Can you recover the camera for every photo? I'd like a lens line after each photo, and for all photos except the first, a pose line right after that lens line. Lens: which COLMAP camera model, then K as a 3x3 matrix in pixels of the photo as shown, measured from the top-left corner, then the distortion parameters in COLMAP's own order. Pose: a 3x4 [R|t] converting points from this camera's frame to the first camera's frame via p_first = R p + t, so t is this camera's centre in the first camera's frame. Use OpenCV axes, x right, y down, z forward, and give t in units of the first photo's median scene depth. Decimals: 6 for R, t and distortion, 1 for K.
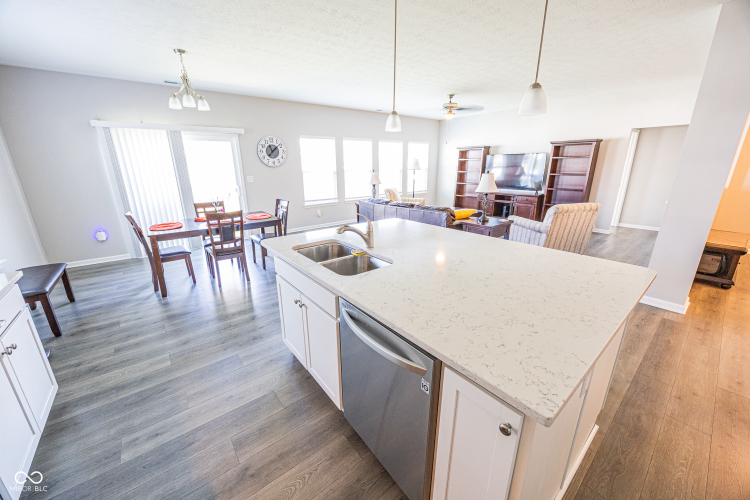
lens RADIAL K [[282.8, 0, 372.2], [0, 282.8, 248.1], [0, 0, 1]] dist [-0.003150, 0.000438]
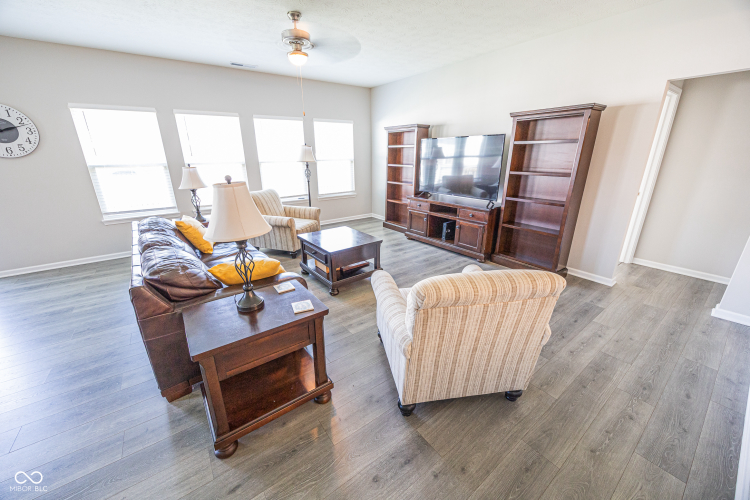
lens RADIAL K [[282.8, 0, 375.6], [0, 282.8, 248.1], [0, 0, 1]] dist [-0.003150, 0.000438]
pose [[0.999253, 0.015226, -0.035509, 0.359826], [-0.013878, 0.999184, 0.037919, -0.120852], [0.036057, -0.037398, 0.998650, 0.397321]]
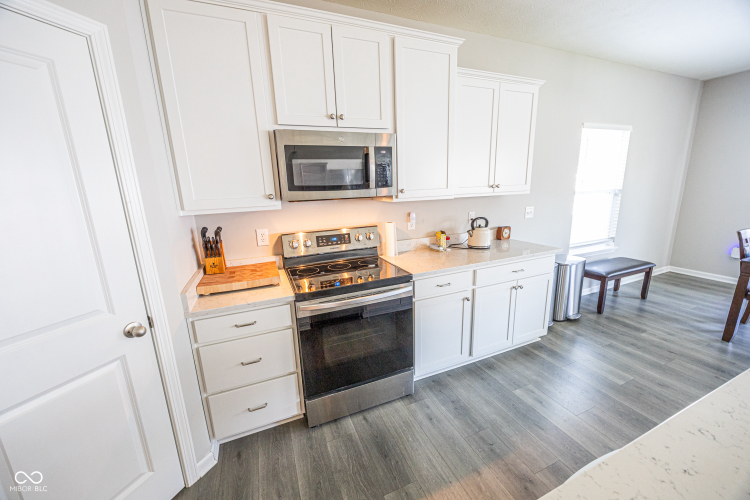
lens RADIAL K [[282.8, 0, 372.2], [0, 282.8, 249.6], [0, 0, 1]] dist [-0.003150, 0.000438]
pose [[-0.280839, 0.223958, -0.933259, 0.657031], [-0.232771, 0.927467, 0.292614, -0.196560], [0.931100, 0.299413, -0.208338, 0.630777]]
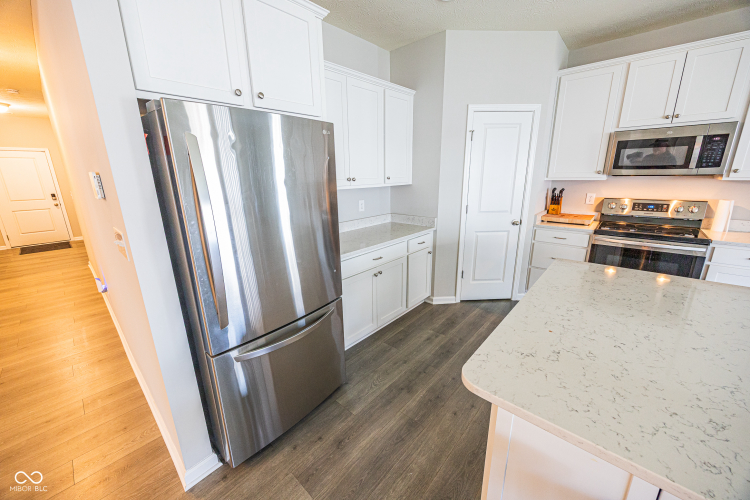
lens RADIAL K [[282.8, 0, 371.7], [0, 282.8, 247.5], [0, 0, 1]] dist [-0.003150, 0.000438]
pose [[-0.985700, 0.065551, -0.155239, 1.938114], [-0.024077, 0.857001, 0.514753, -0.611044], [0.166782, 0.511129, -0.843167, 2.022709]]
